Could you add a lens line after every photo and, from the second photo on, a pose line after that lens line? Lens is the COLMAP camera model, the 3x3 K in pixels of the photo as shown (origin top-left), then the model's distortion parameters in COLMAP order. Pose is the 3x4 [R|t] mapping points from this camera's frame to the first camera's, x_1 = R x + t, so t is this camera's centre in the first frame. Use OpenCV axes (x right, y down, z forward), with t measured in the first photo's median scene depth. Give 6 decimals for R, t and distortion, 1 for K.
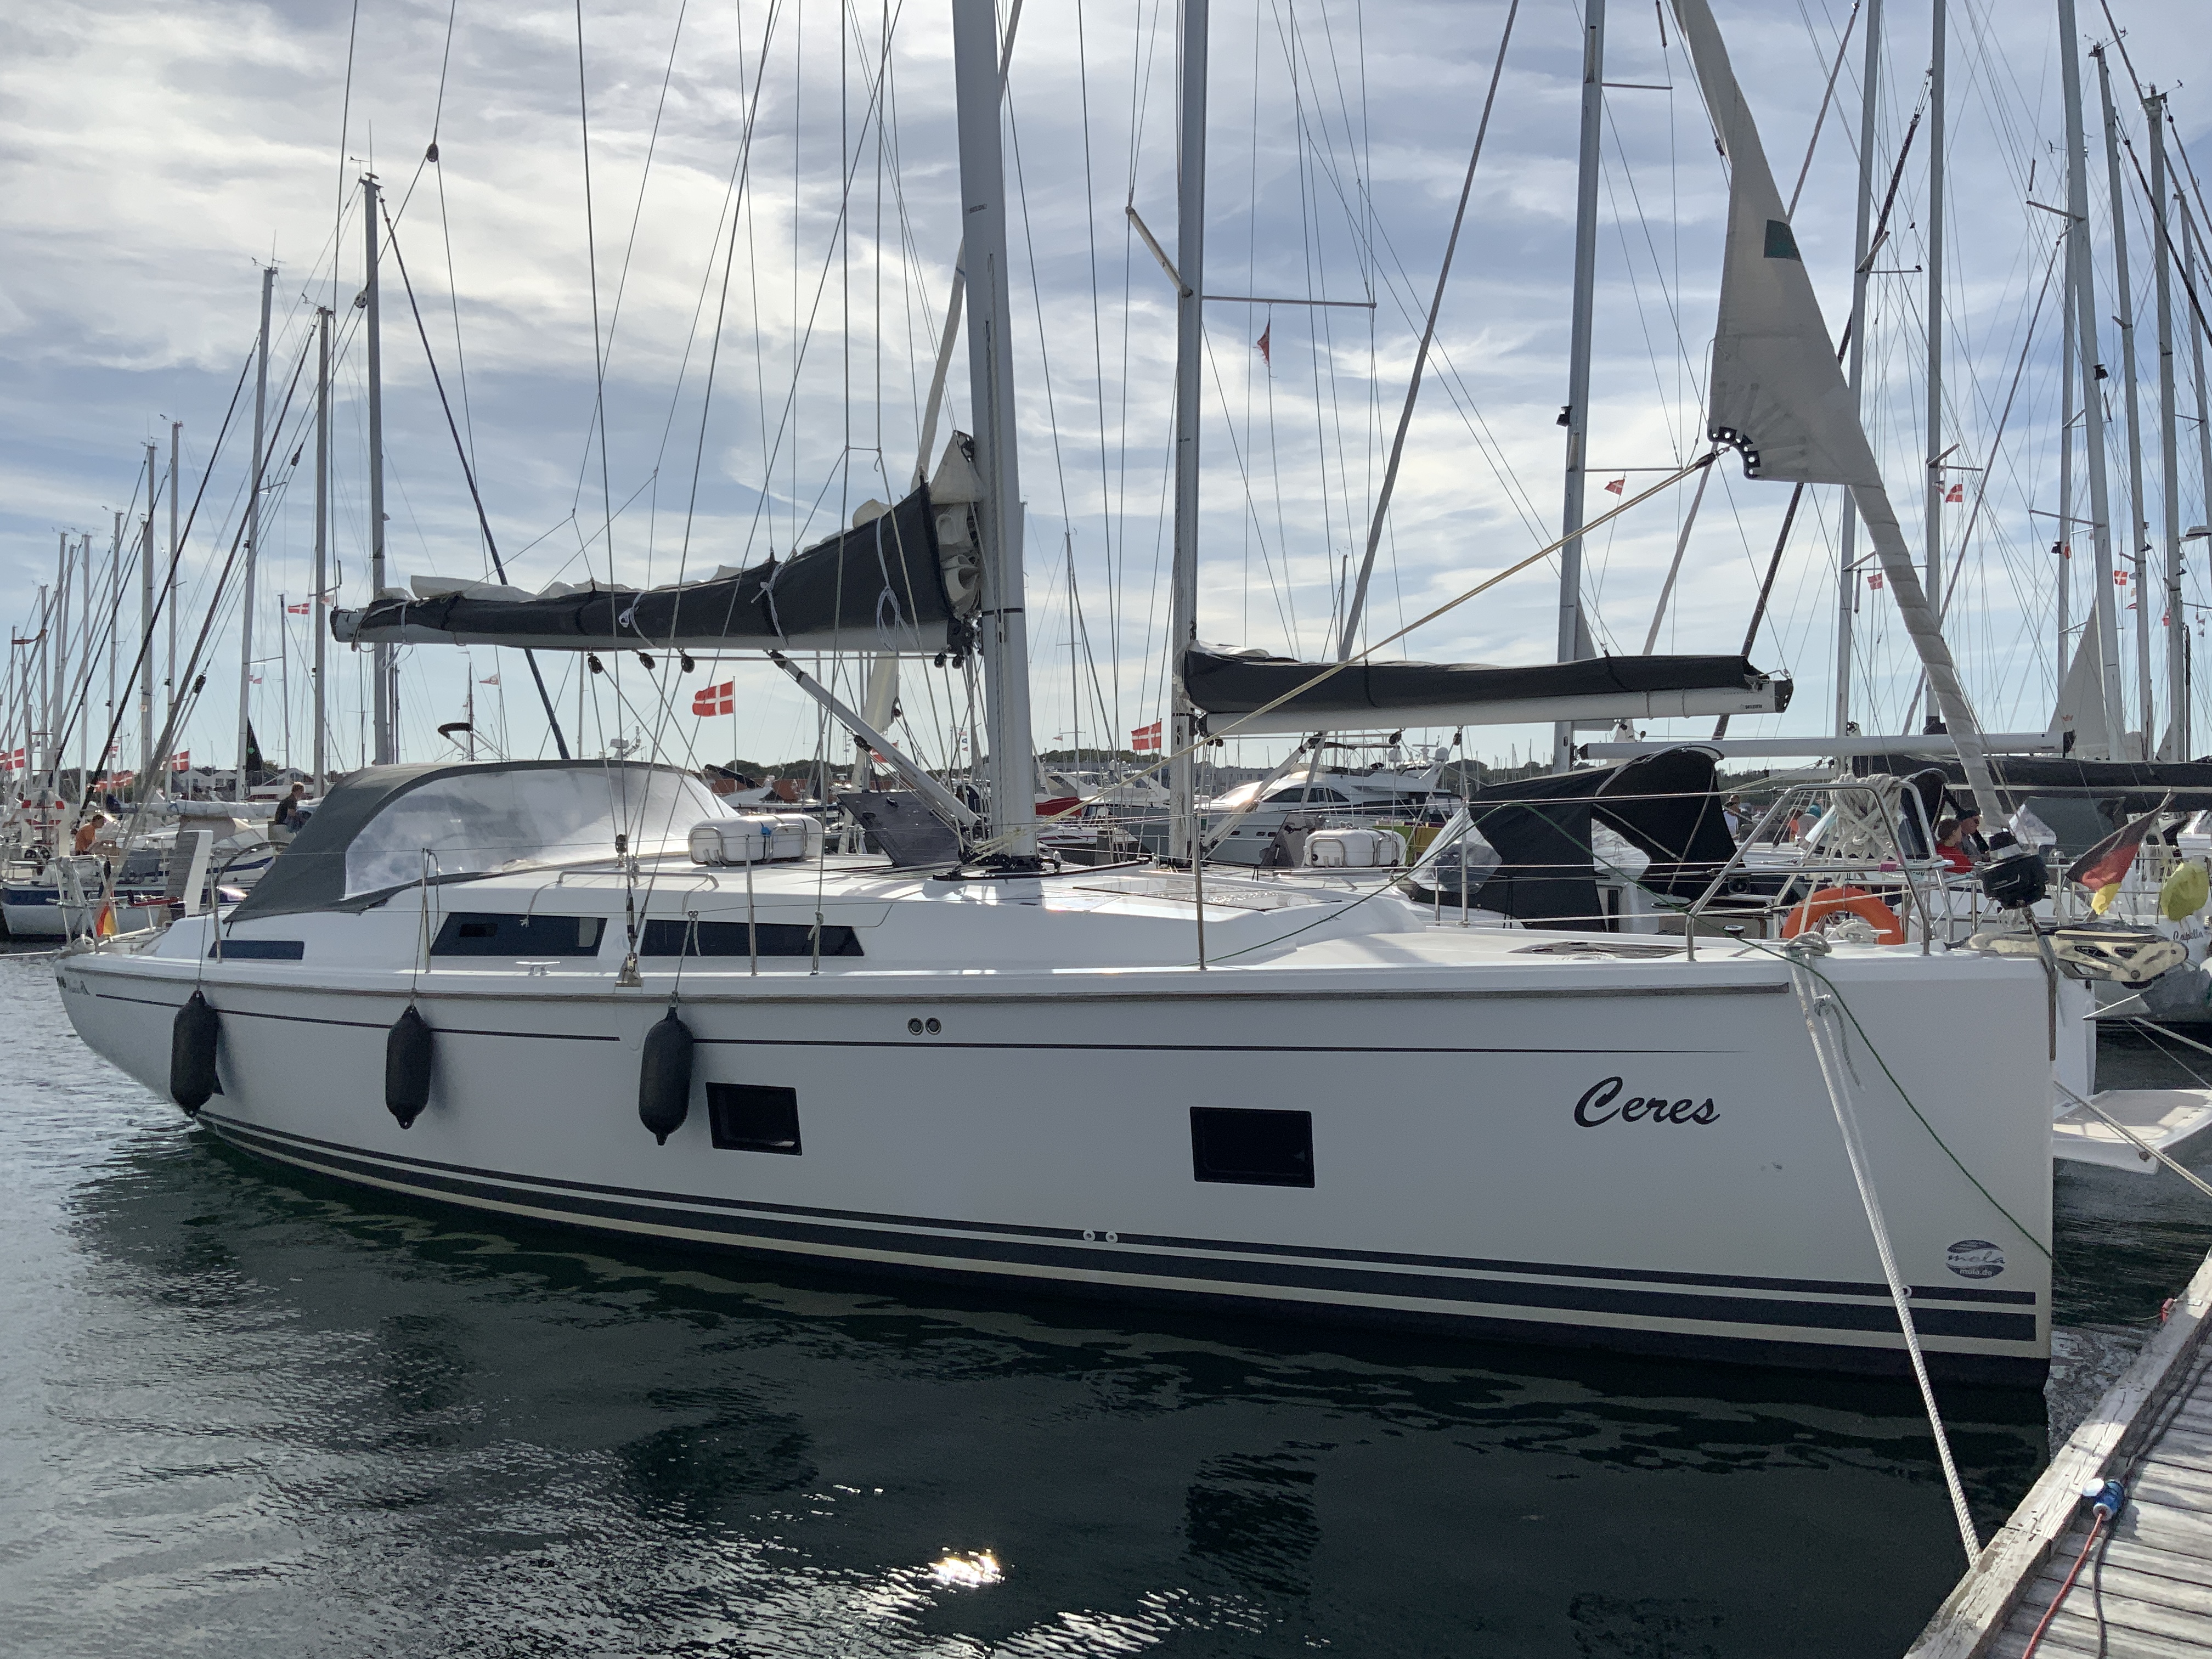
lens RADIAL K [[1949.8, 0, 1104.0], [0, 1949.8, 794.6], [0, 0, 1]] dist [0.146672, -0.391536]
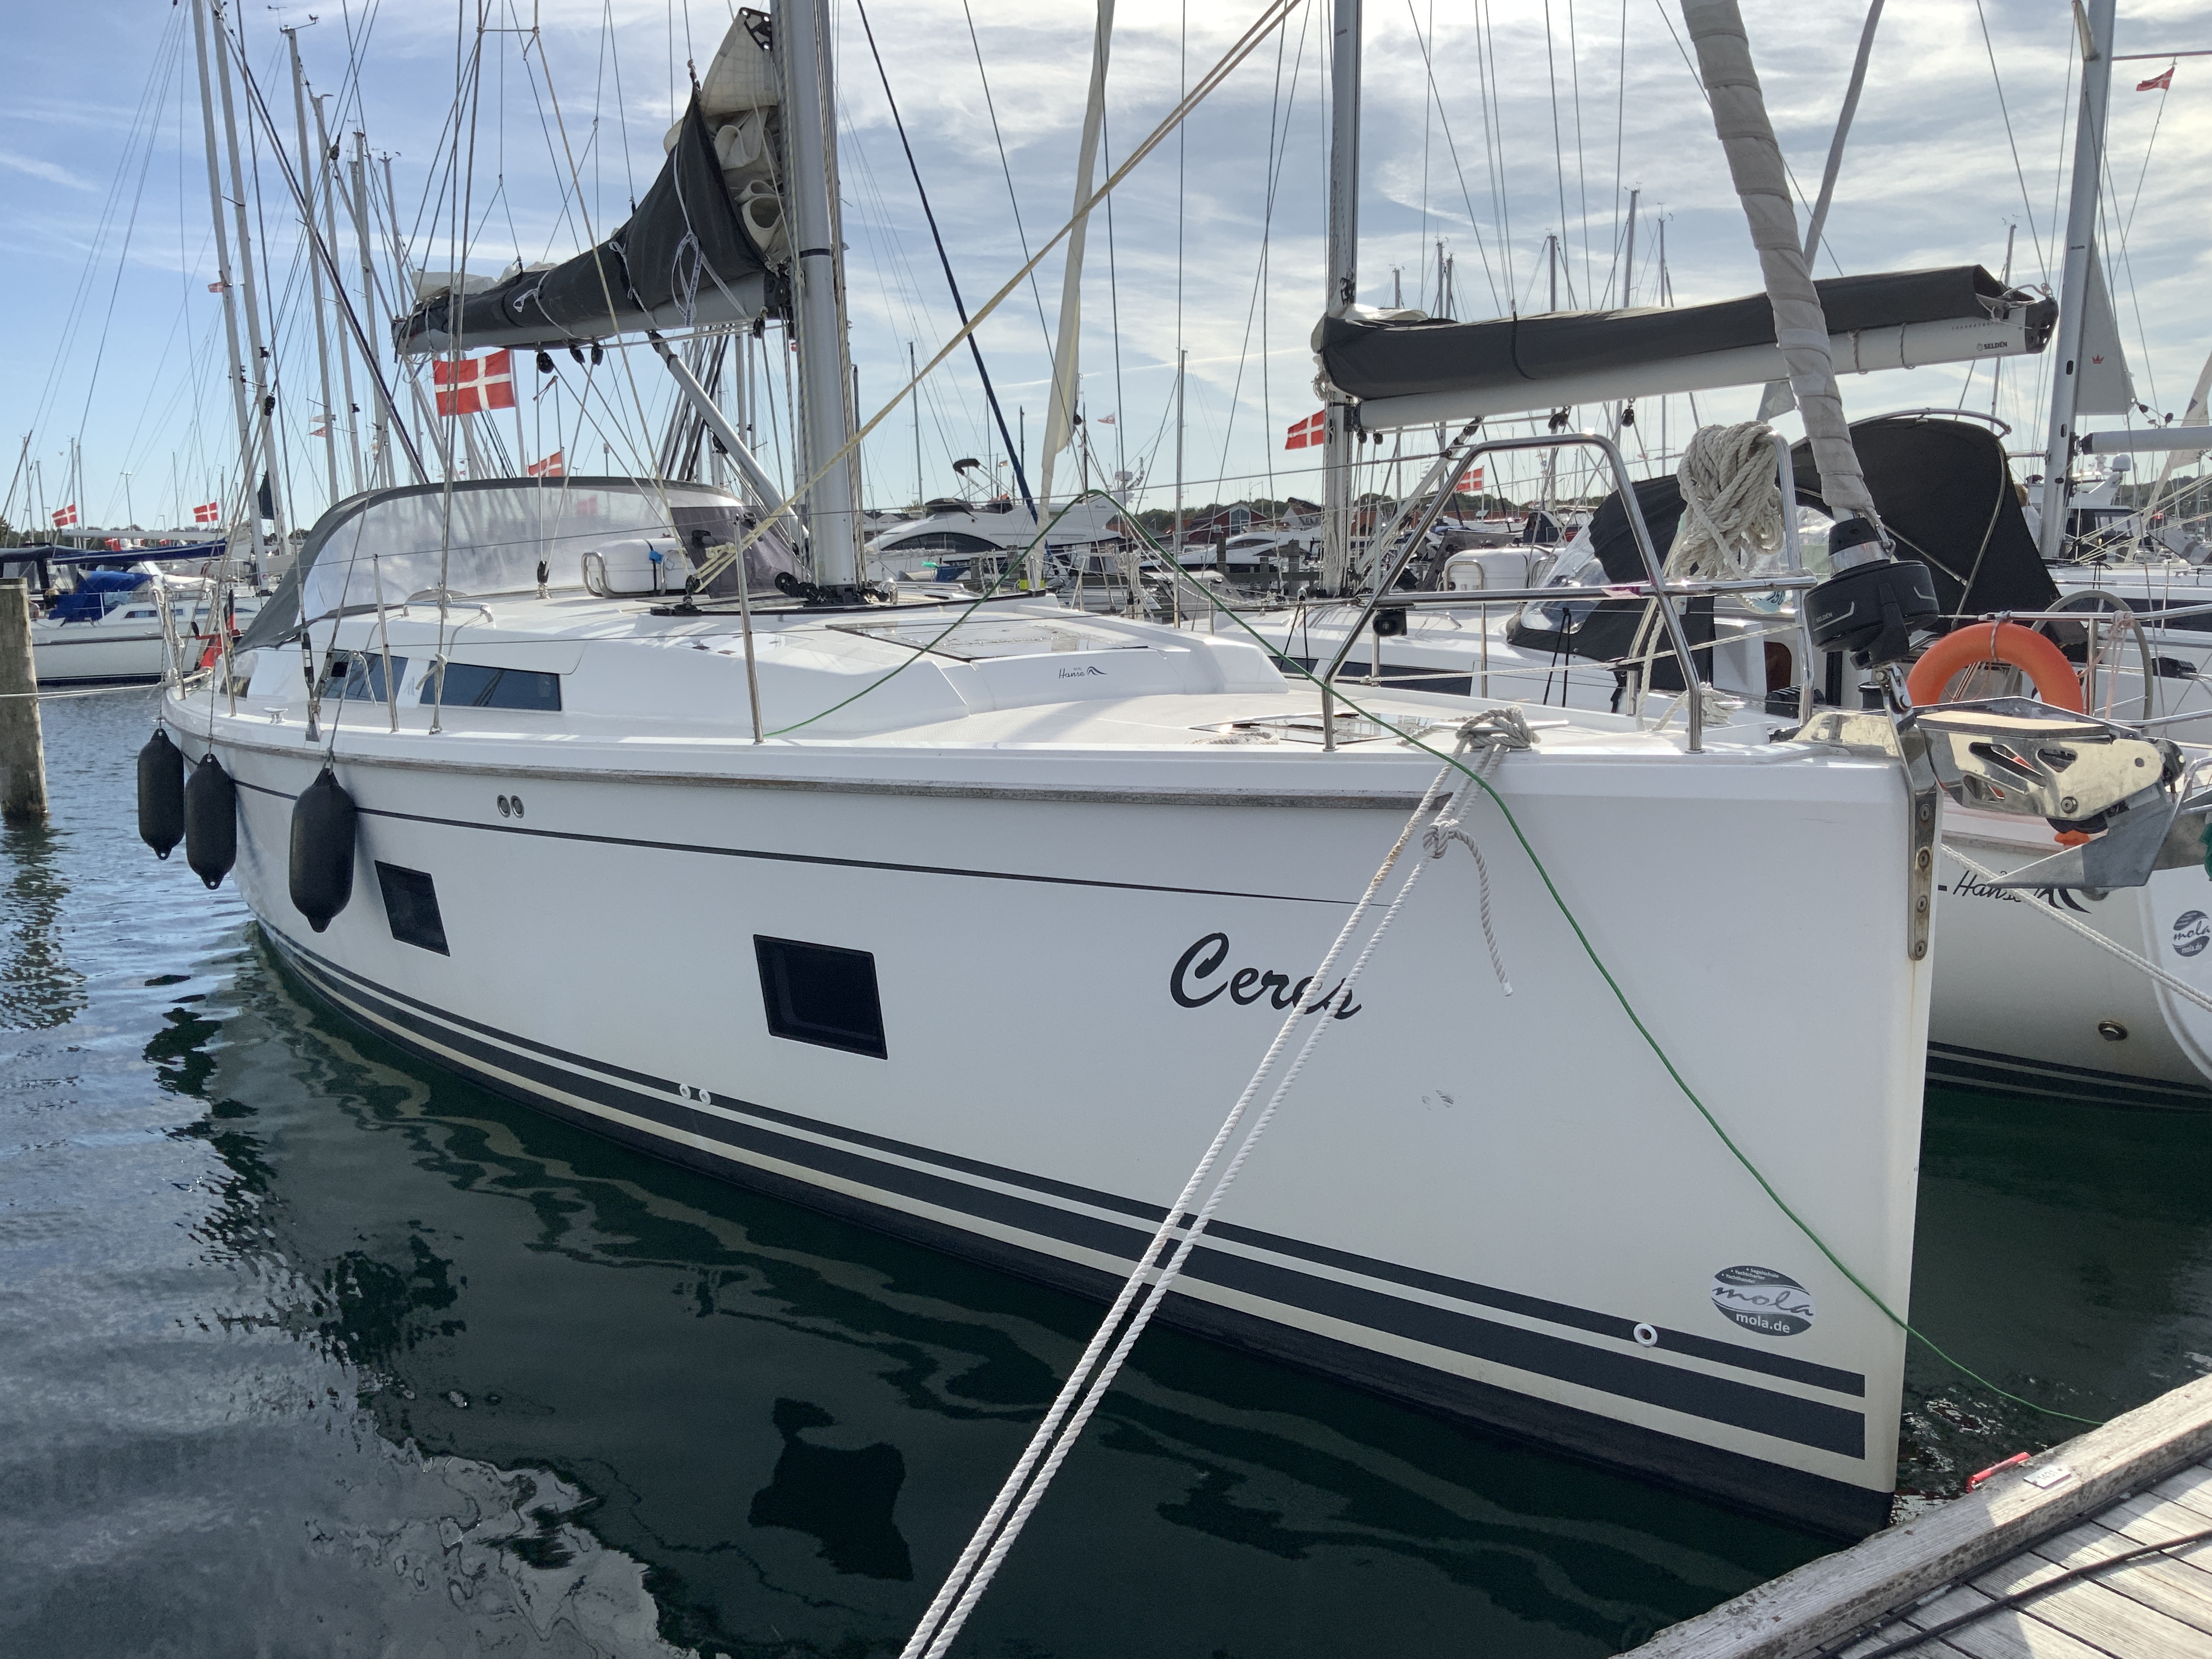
lens RADIAL K [[1911.0, 0, 1106.0], [0, 1911.0, 829.5], [0, 0, 1]] dist [0.098753, -0.212014]
pose [[0.932158, 0.040950, -0.359728, 0.371404], [0.014617, 0.988516, 0.150407, 0.016665], [0.361756, -0.145461, 0.920855, 0.366502]]
